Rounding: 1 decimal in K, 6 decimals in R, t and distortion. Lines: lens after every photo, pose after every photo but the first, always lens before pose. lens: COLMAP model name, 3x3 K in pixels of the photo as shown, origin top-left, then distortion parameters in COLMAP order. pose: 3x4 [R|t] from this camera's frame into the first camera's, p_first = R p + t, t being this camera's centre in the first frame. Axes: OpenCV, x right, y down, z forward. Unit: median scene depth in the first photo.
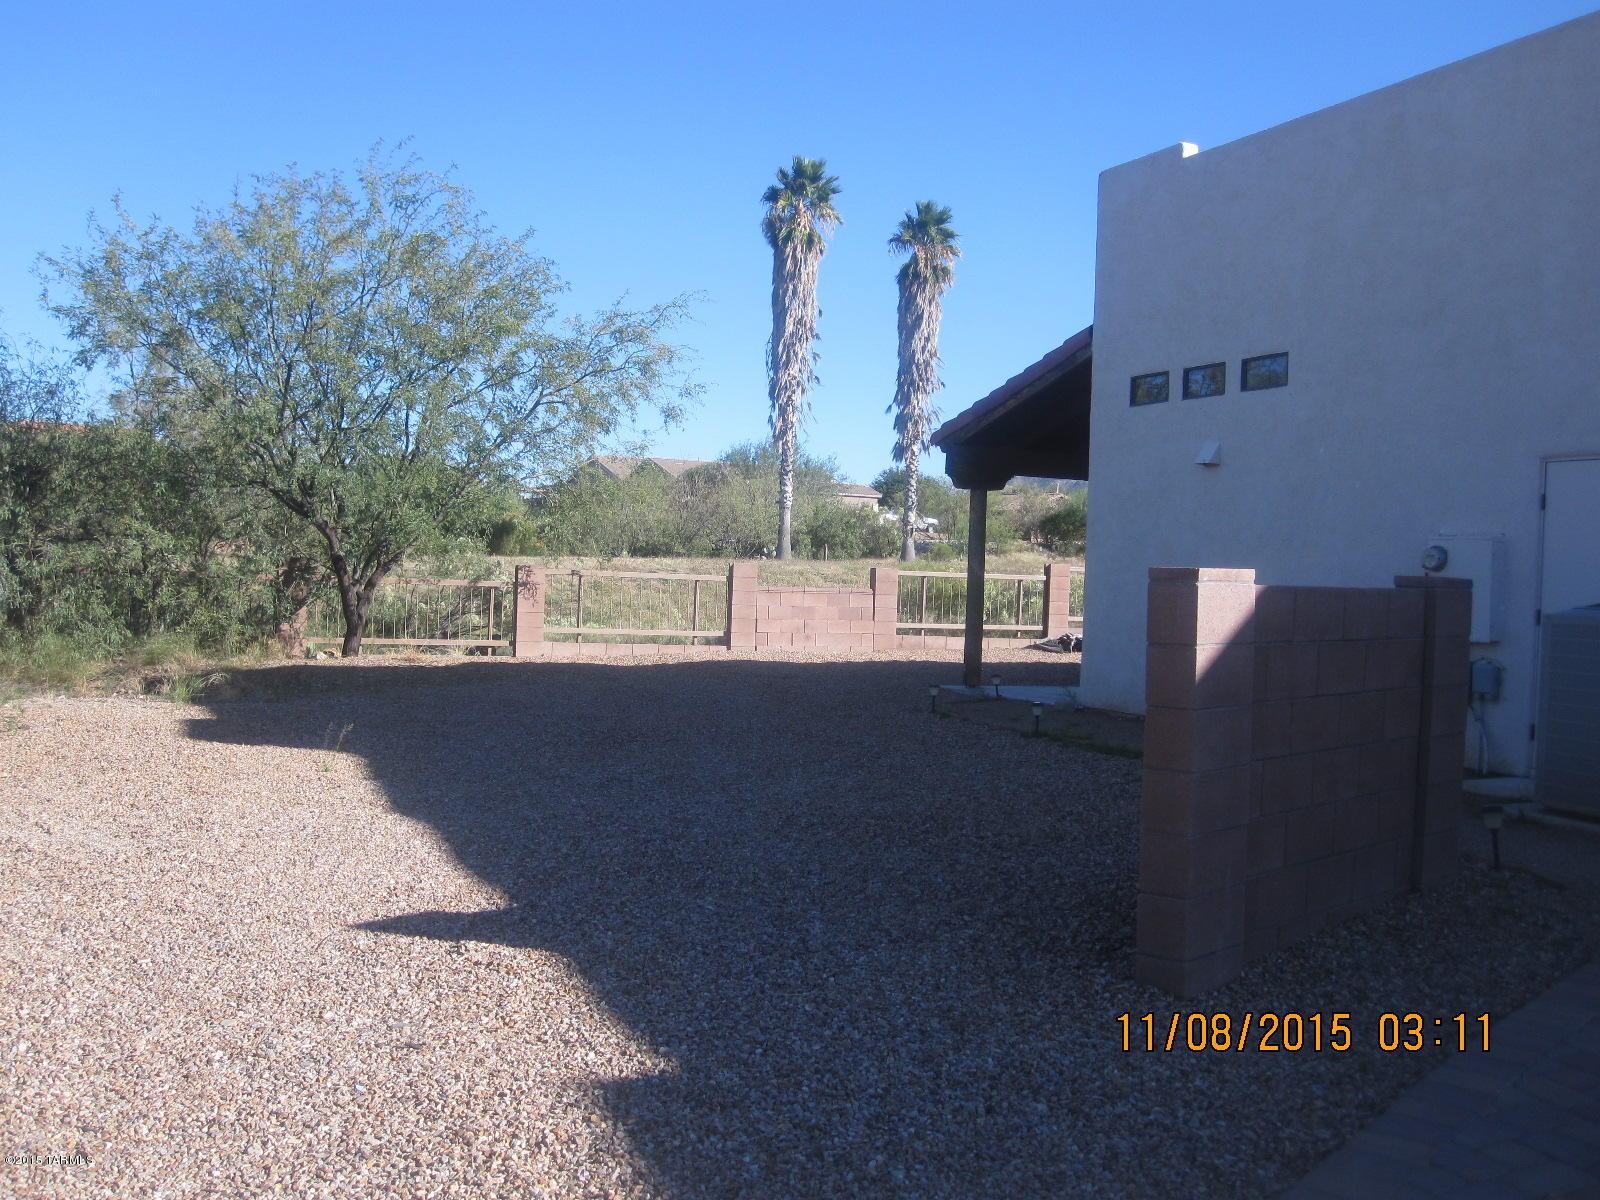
lens RADIAL K [[1590.9, 0, 796.1], [0, 1590.9, 604.0], [0, 0, 1]] dist [-0.044920, 0.000000]
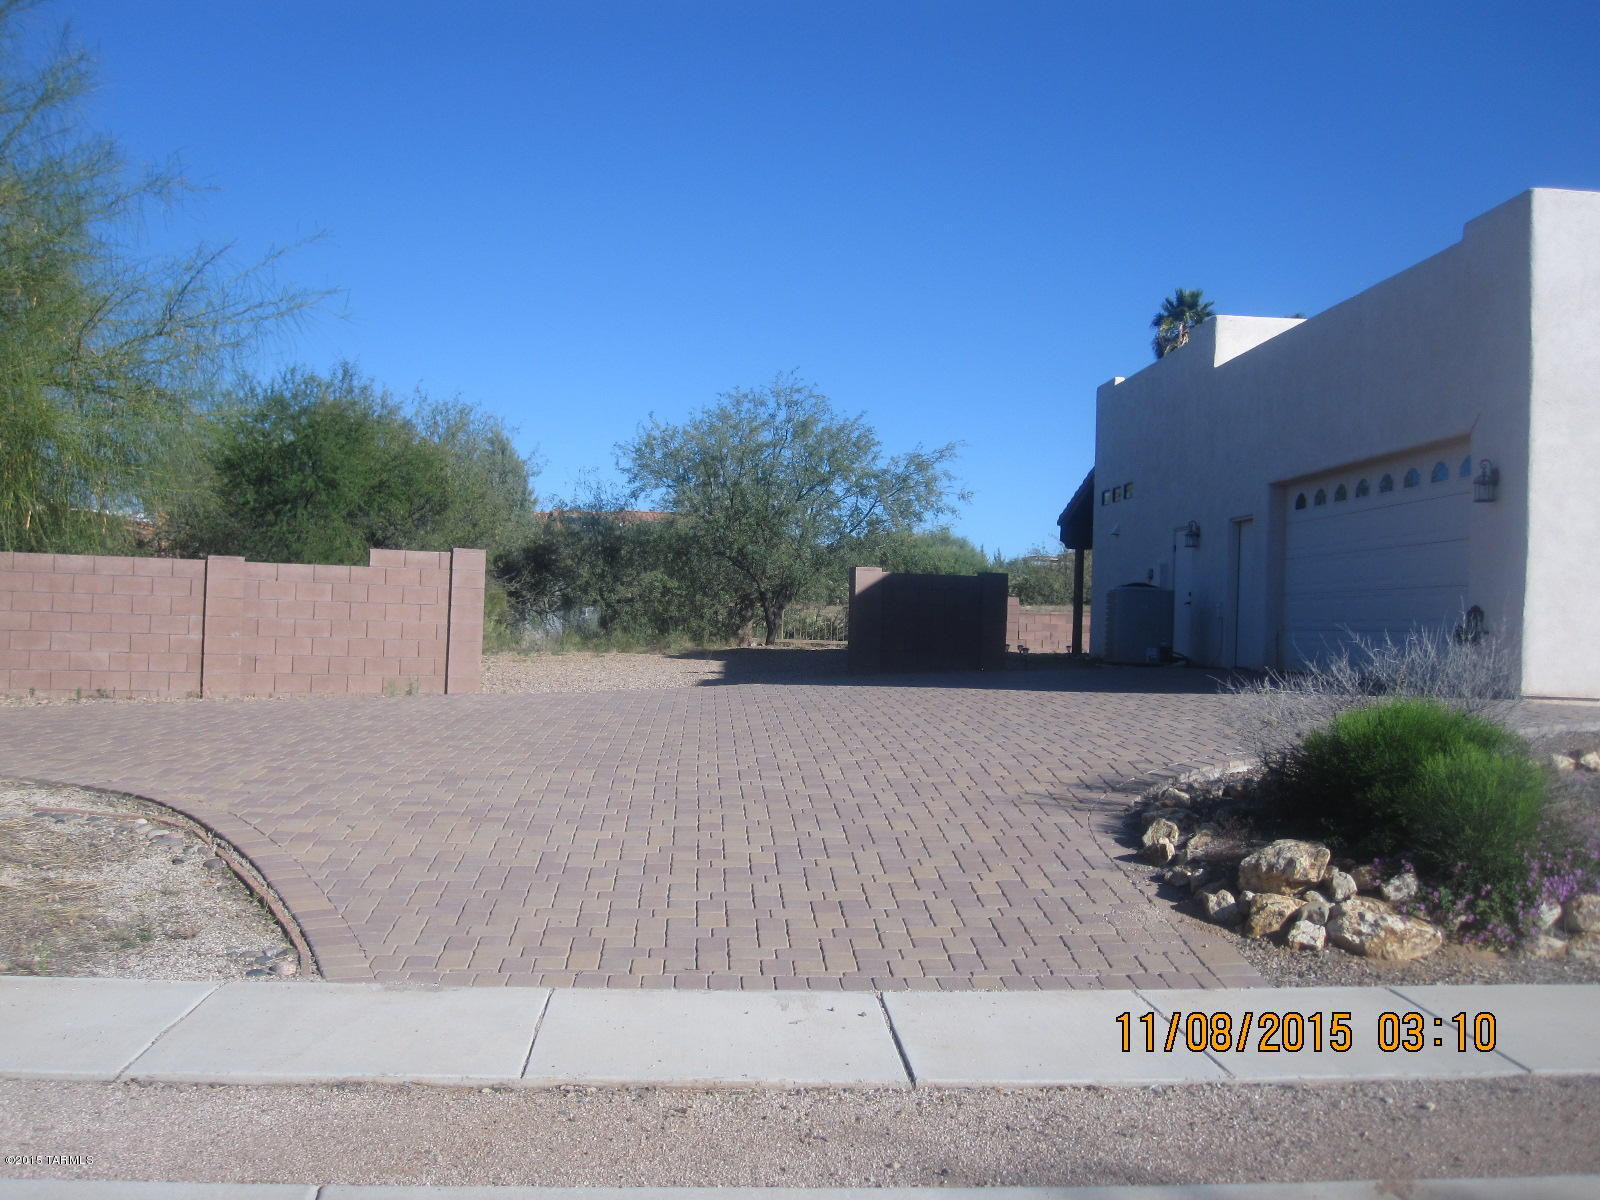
lens RADIAL K [[1590.9, 0, 800.3], [0, 1590.9, 602.0], [0, 0, 1]] dist [-0.044920, 0.000000]
pose [[0.940550, -0.011105, -0.339473, 0.398151], [-0.004649, 0.998951, -0.045559, 0.068606], [0.339623, 0.044428, 0.939512, -0.762312]]
